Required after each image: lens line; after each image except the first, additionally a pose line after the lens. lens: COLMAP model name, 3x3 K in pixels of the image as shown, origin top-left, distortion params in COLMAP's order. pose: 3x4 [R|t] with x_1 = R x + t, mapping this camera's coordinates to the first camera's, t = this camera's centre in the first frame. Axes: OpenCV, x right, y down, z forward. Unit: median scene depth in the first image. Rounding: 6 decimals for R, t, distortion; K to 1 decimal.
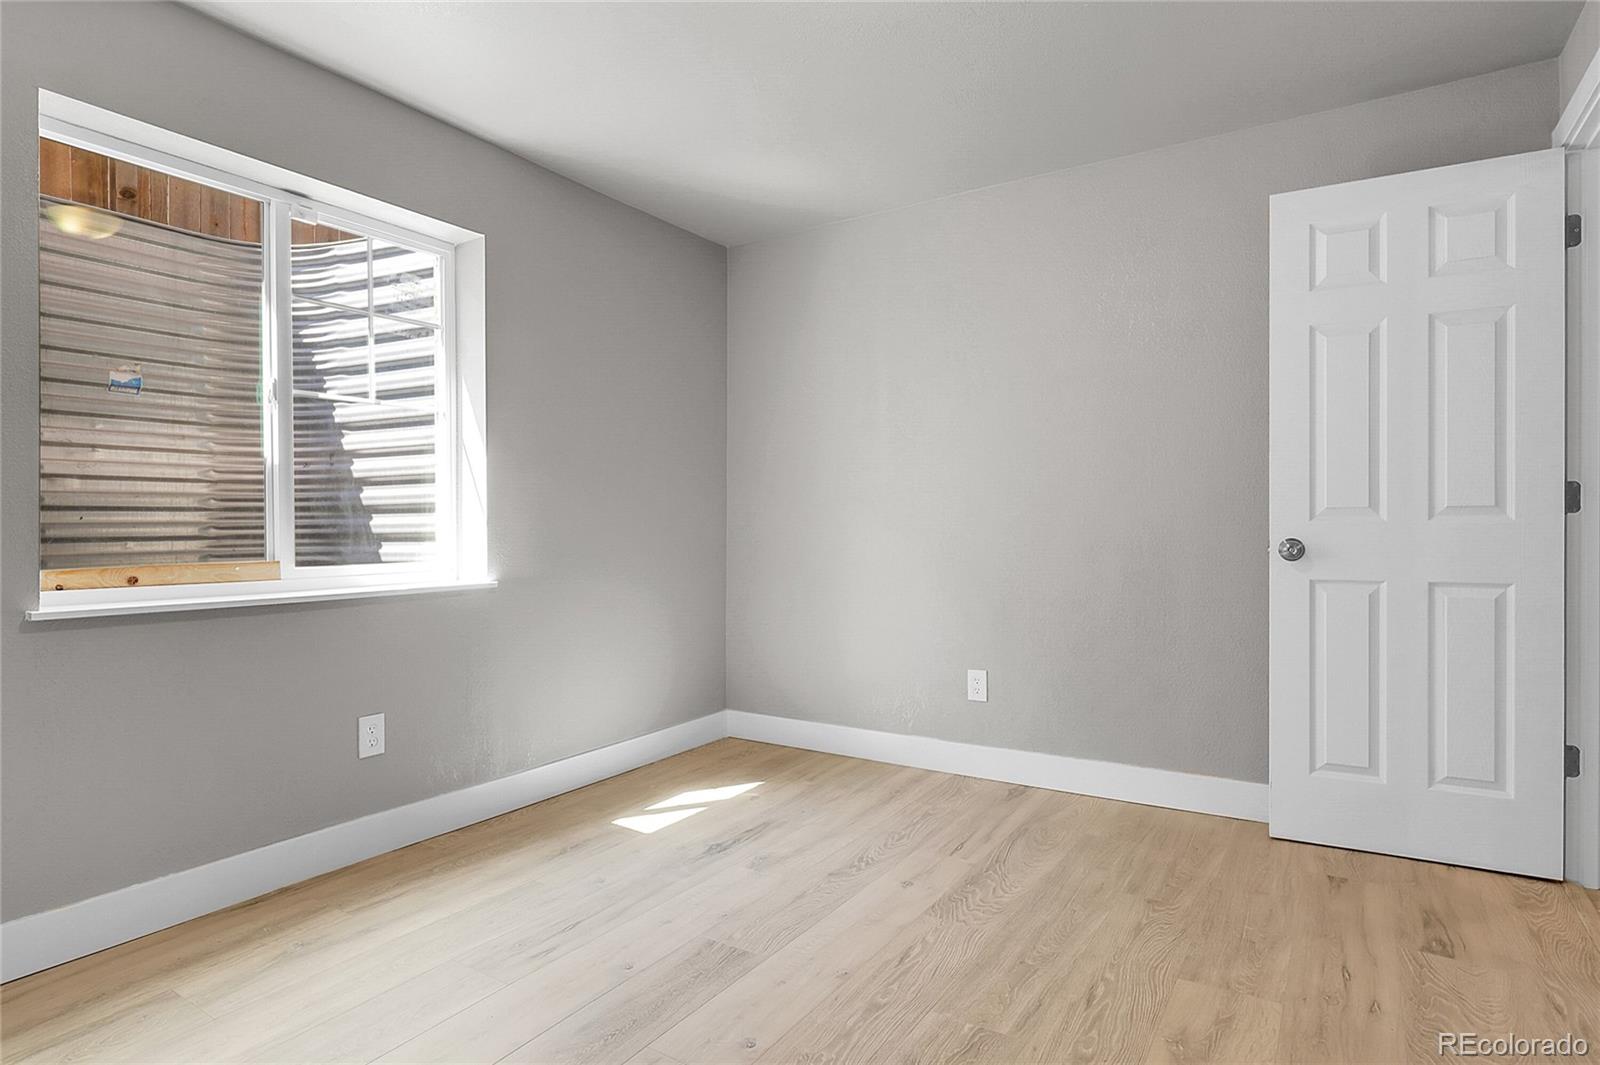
lens RADIAL K [[847.6, 0, 800.0], [0, 847.6, 532.5], [0, 0, 1]] dist [-0.002310, 0.000191]
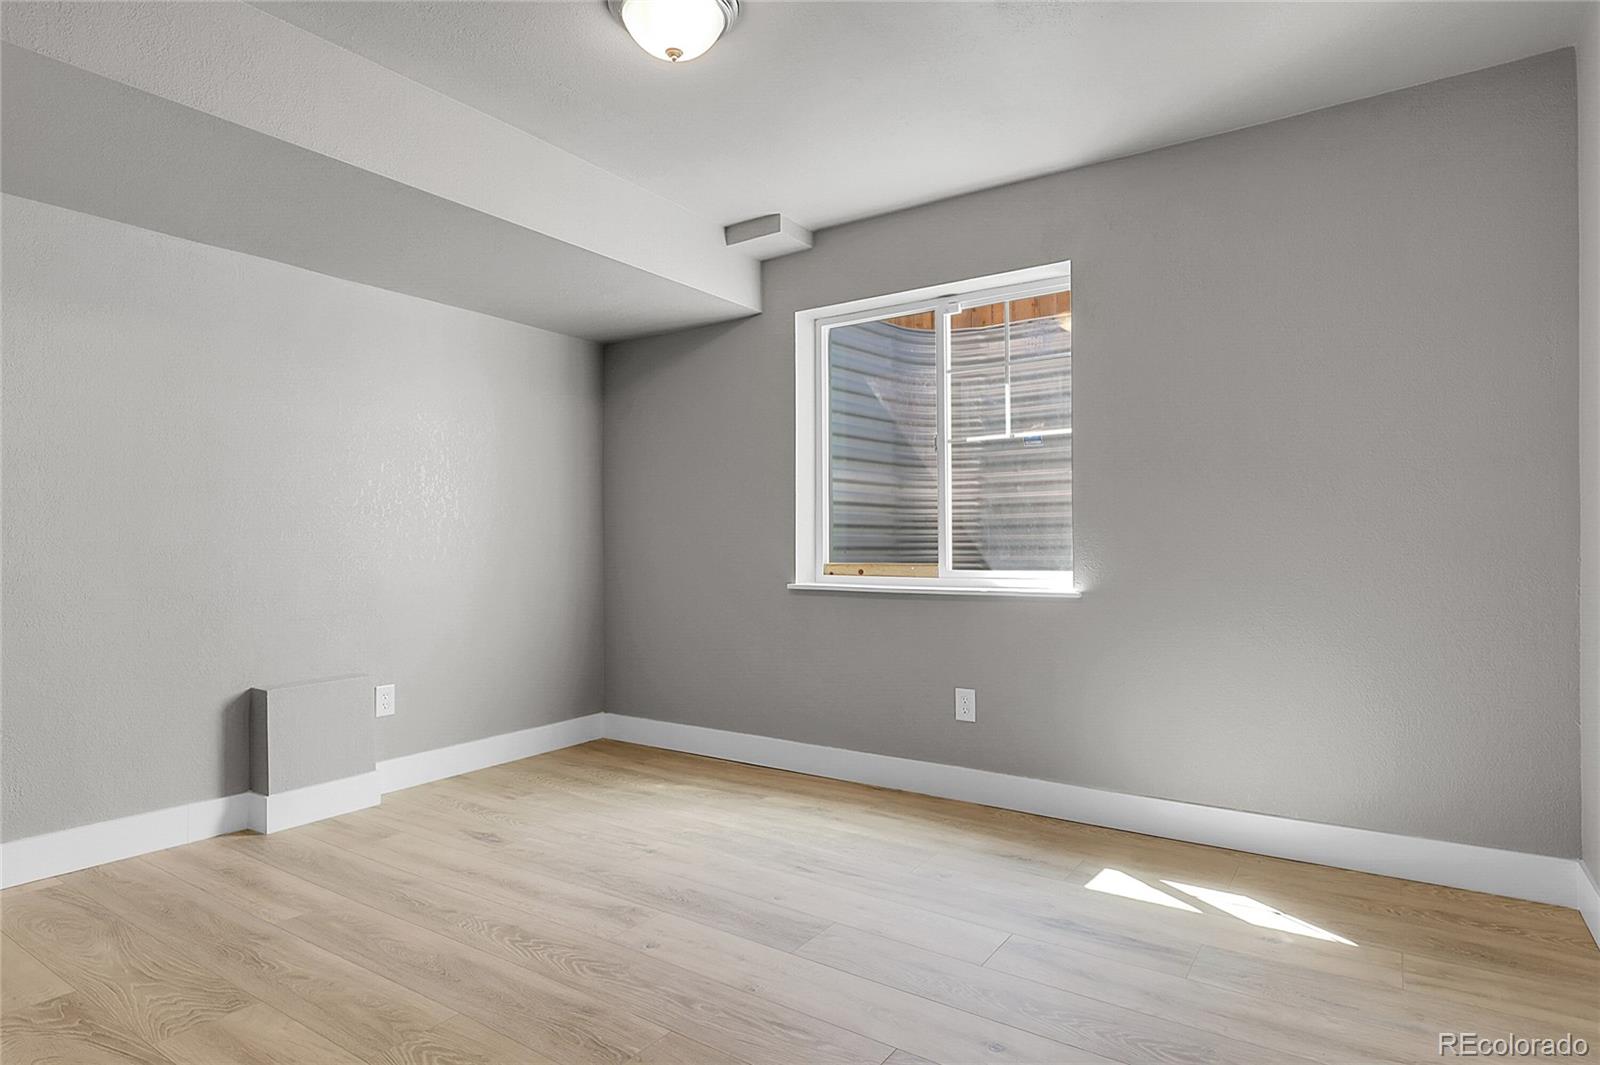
lens RADIAL K [[872.7, 0, 854.8], [0, 872.7, 504.4], [0, 0, 1]] dist [-0.003387, -0.000359]
pose [[0.018488, -0.037473, -0.999127, 0.811857], [-0.007737, 0.999262, -0.037621, -0.010934], [0.999799, 0.008426, 0.018184, 0.804452]]
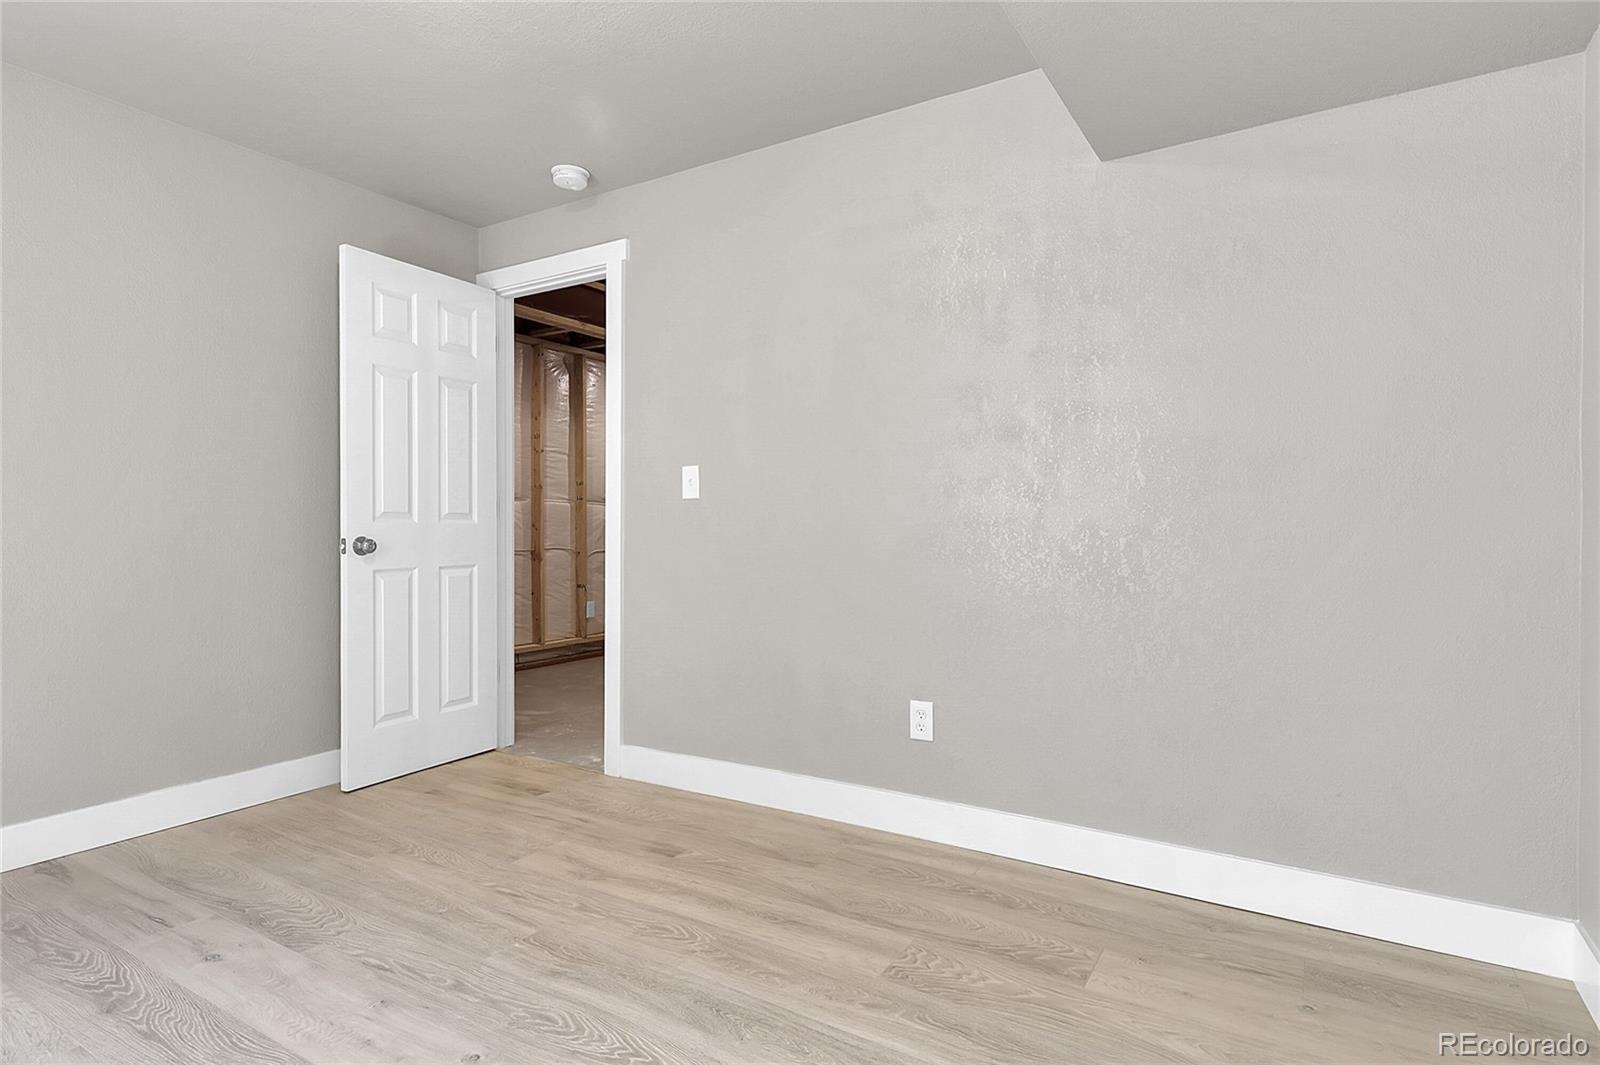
lens RADIAL K [[847.6, 0, 800.0], [0, 847.6, 532.5], [0, 0, 1]] dist [-0.002310, 0.000191]
pose [[0.001174, -0.008223, 0.999965, -0.647160], [0.010543, 0.999911, 0.008210, -0.002703], [-0.999944, 0.010533, 0.001261, 0.387719]]
